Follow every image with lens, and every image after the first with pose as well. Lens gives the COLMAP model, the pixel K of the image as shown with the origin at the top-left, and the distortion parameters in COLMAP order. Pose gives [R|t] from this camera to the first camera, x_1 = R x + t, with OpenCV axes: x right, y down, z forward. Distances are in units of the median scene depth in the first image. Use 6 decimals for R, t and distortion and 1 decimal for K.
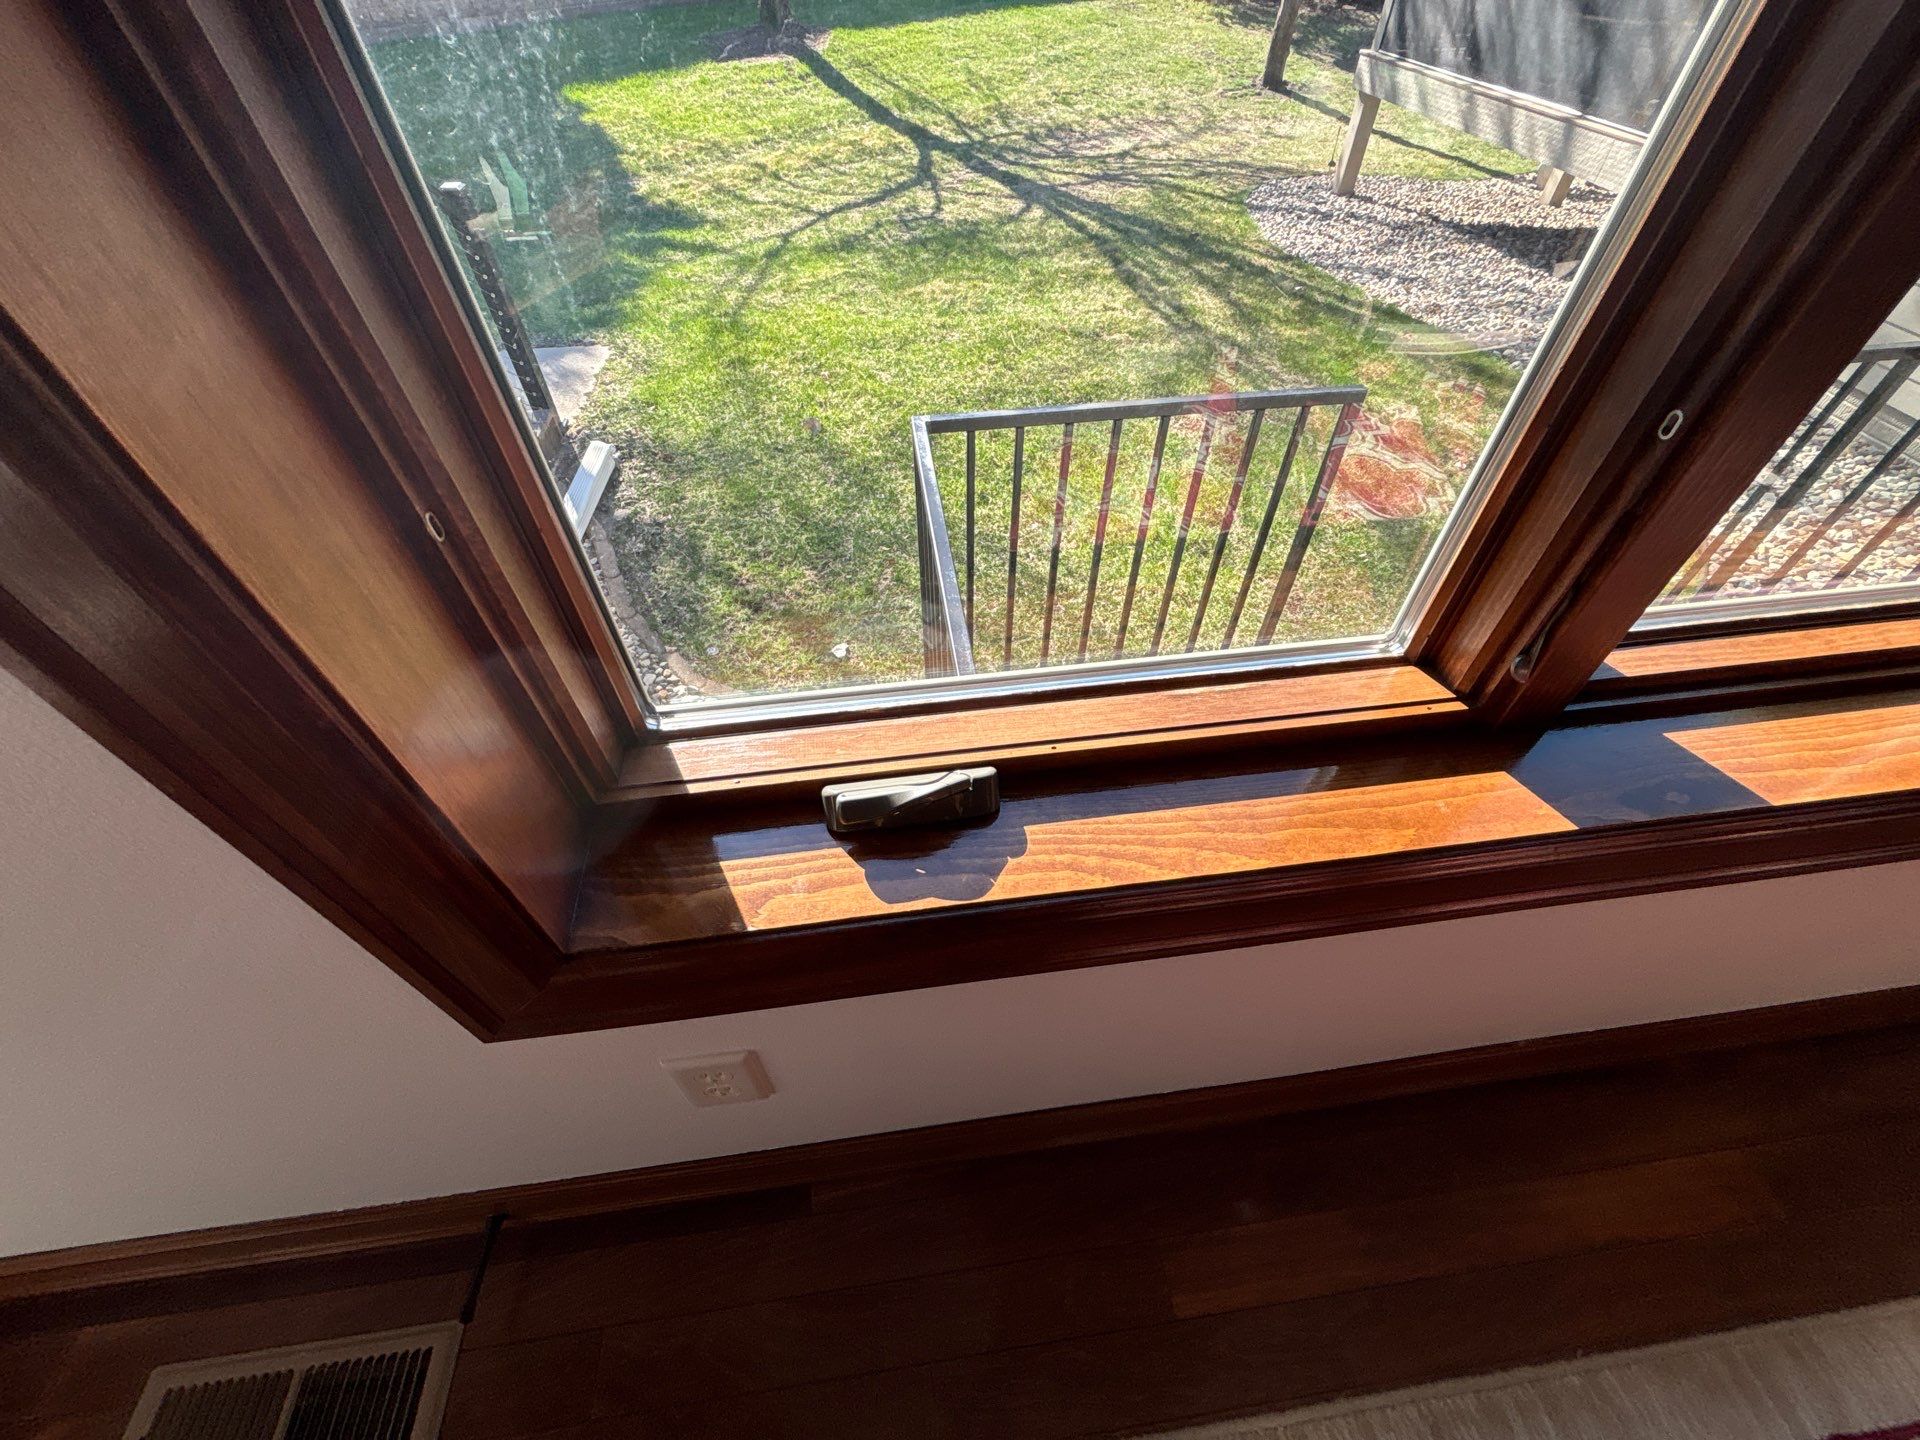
lens RADIAL K [[772.0, 0, 965.3], [0, 772.0, 714.1], [0, 0, 1]] dist [-0.002872, 0.002306]
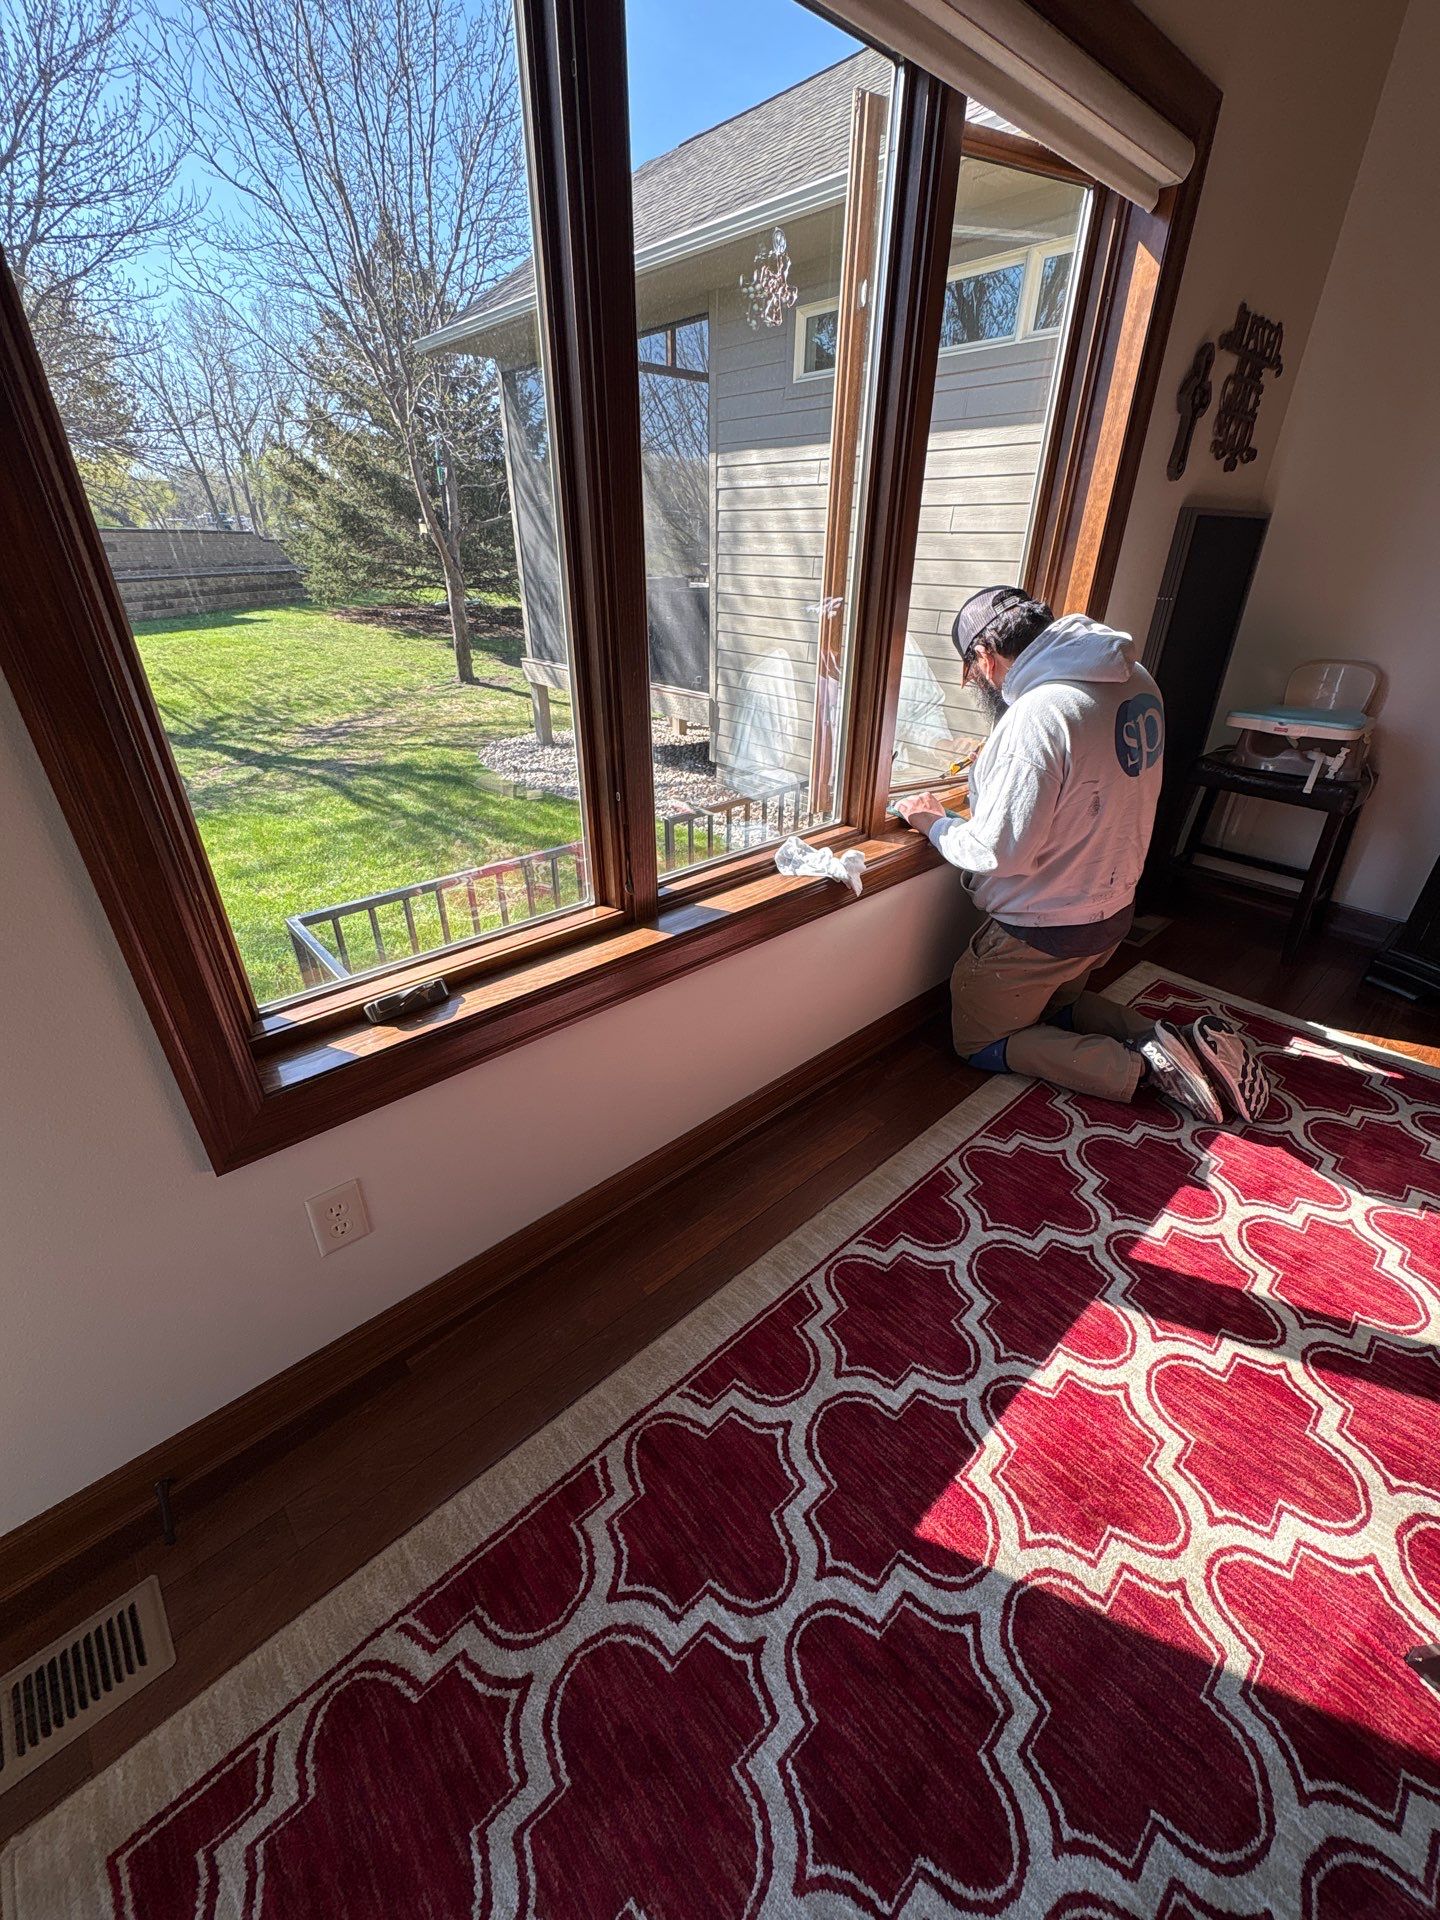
lens RADIAL K [[772.0, 0, 716.8], [0, 772.0, 943.8], [0, 0, 1]] dist [-0.002872, 0.002306]
pose [[0.825892, -0.250962, 0.504896, -0.041270], [0.409005, 0.883041, -0.230117, 0.083868], [-0.388093, 0.396557, 0.831941, -0.124093]]
